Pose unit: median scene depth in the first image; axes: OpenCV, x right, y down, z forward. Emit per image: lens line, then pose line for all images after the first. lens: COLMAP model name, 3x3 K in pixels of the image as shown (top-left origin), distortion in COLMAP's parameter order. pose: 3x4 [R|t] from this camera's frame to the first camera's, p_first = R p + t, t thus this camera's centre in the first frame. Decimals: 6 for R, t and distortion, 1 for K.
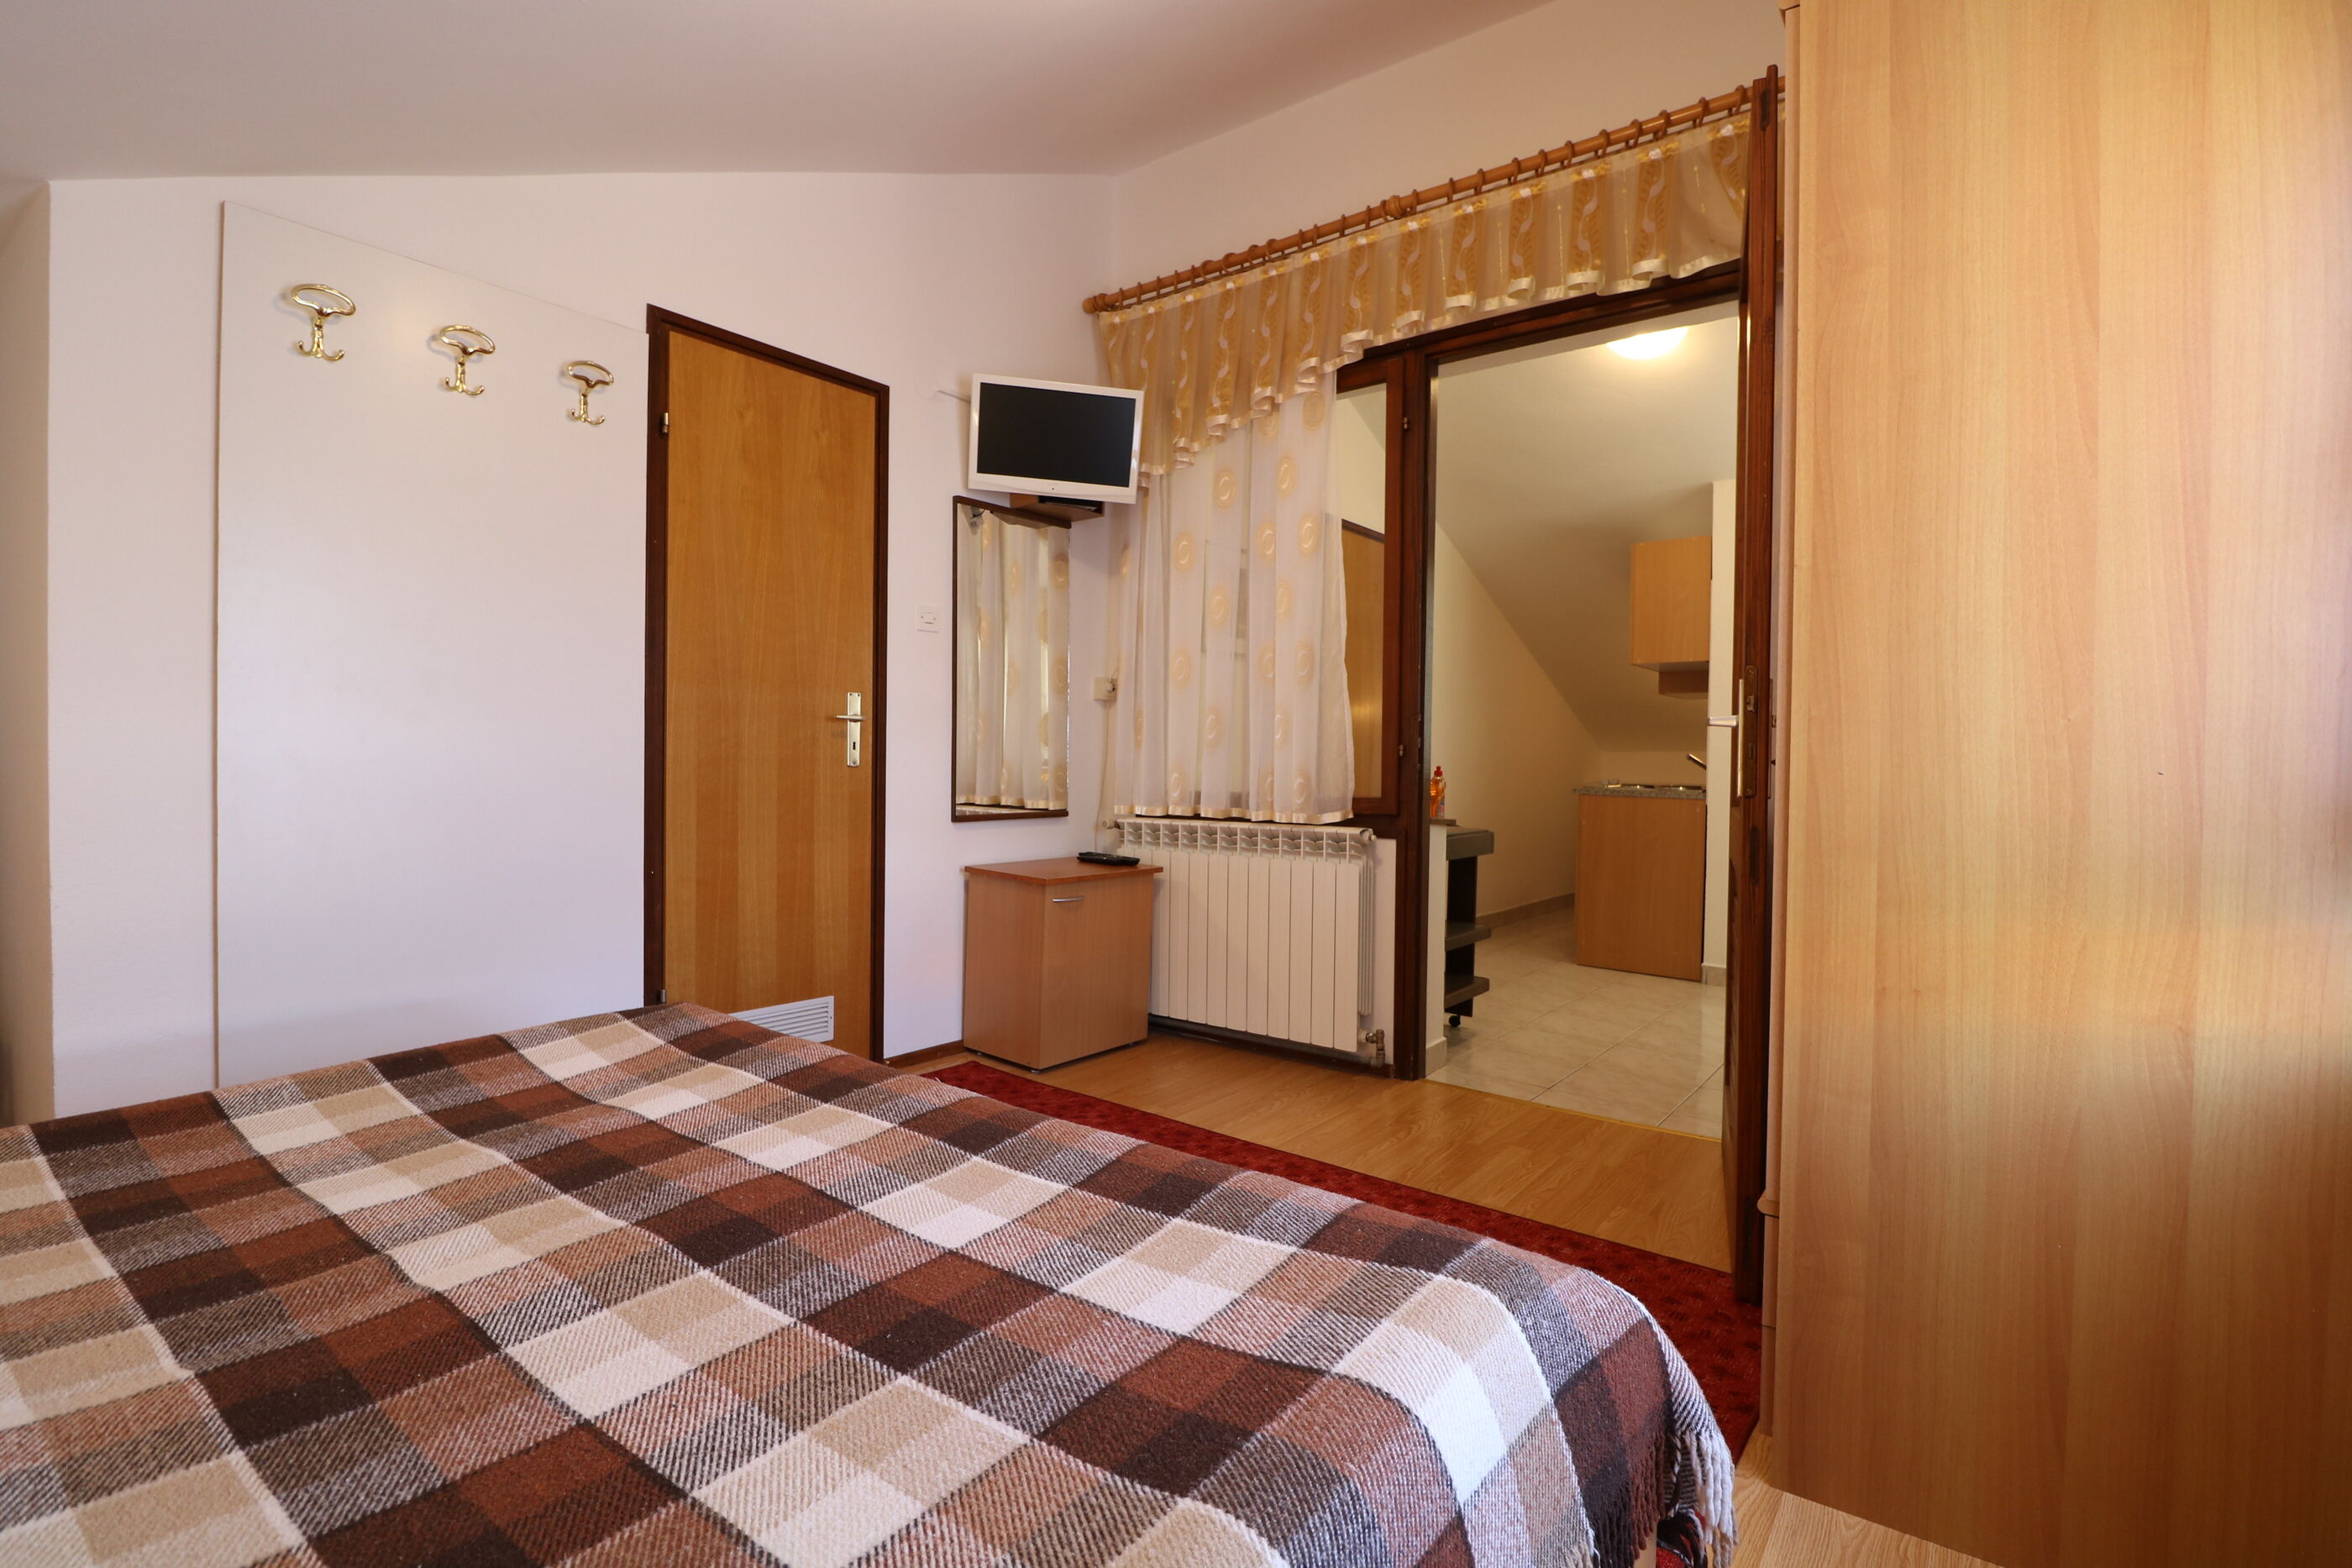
lens RADIAL K [[1087.0, 0, 1191.1], [0, 1087.0, 777.6], [0, 0, 1]] dist [-0.007710, -0.009262]
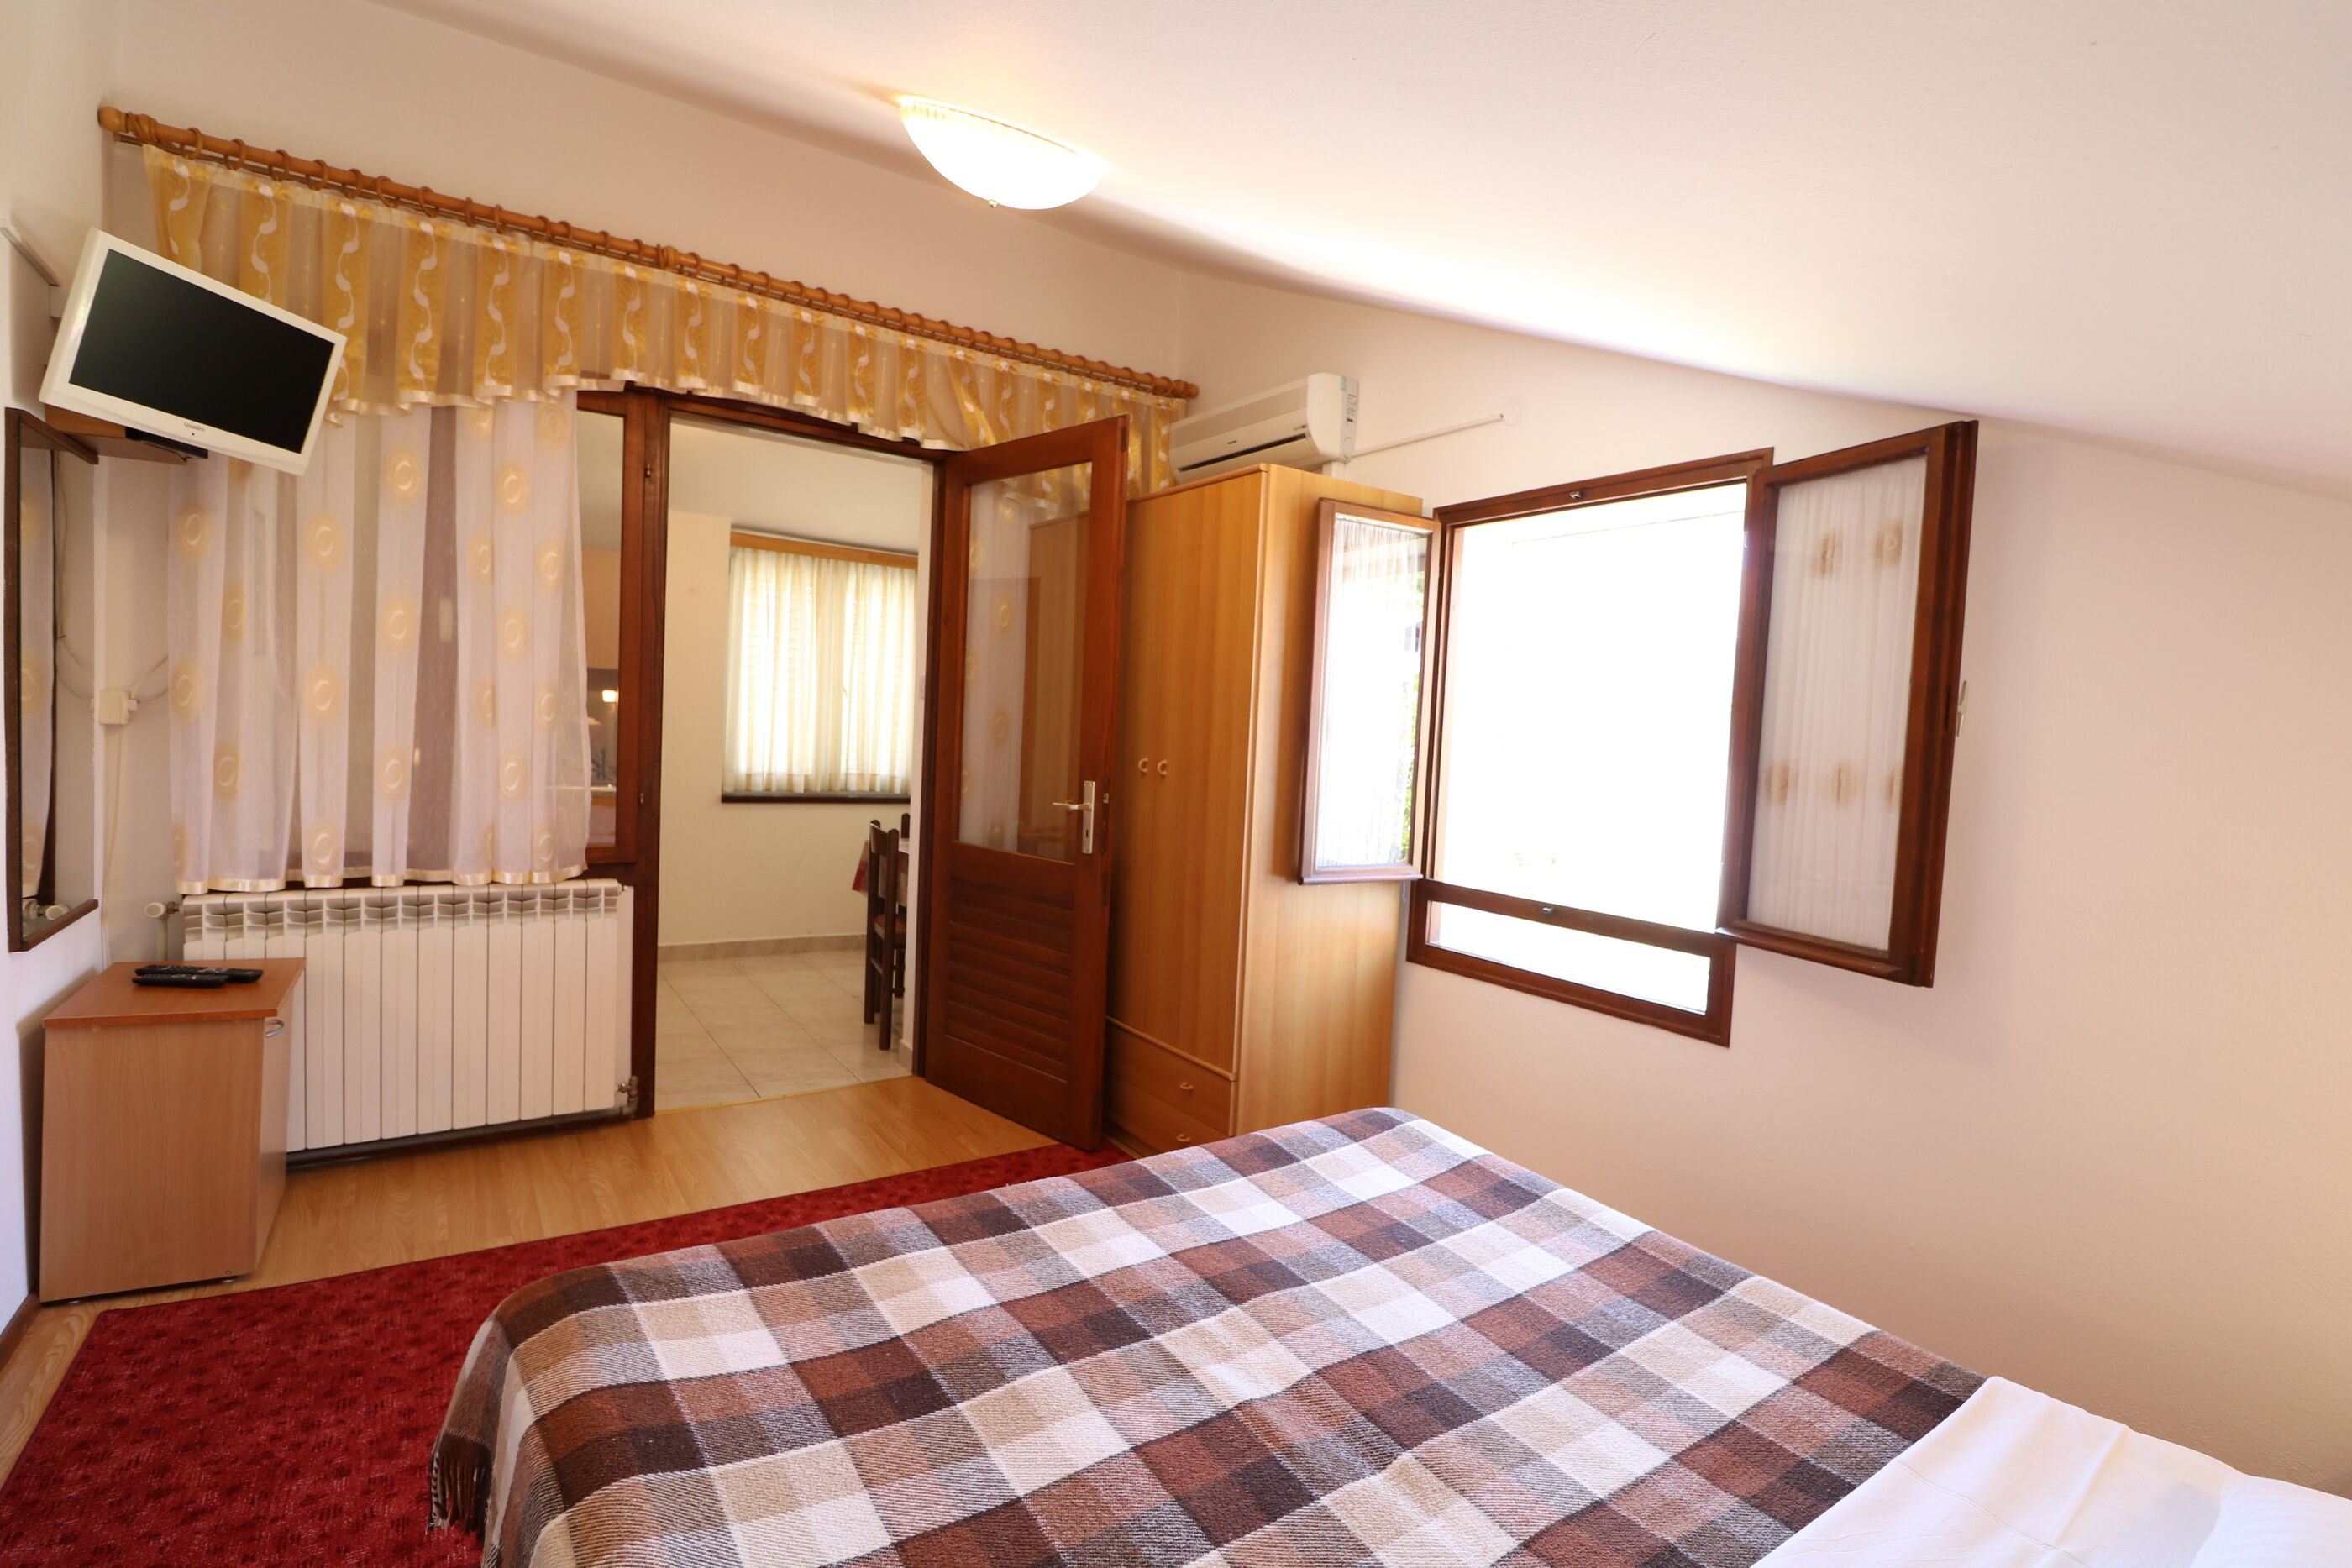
lens RADIAL K [[1087.0, 0, 1185.2], [0, 1087.0, 784.7], [0, 0, 1]] dist [-0.007710, -0.009262]
pose [[0.321126, -0.046740, 0.945882, -0.582287], [-0.028932, 0.997831, 0.059129, -0.109555], [-0.946594, -0.046355, 0.319077, 0.203013]]
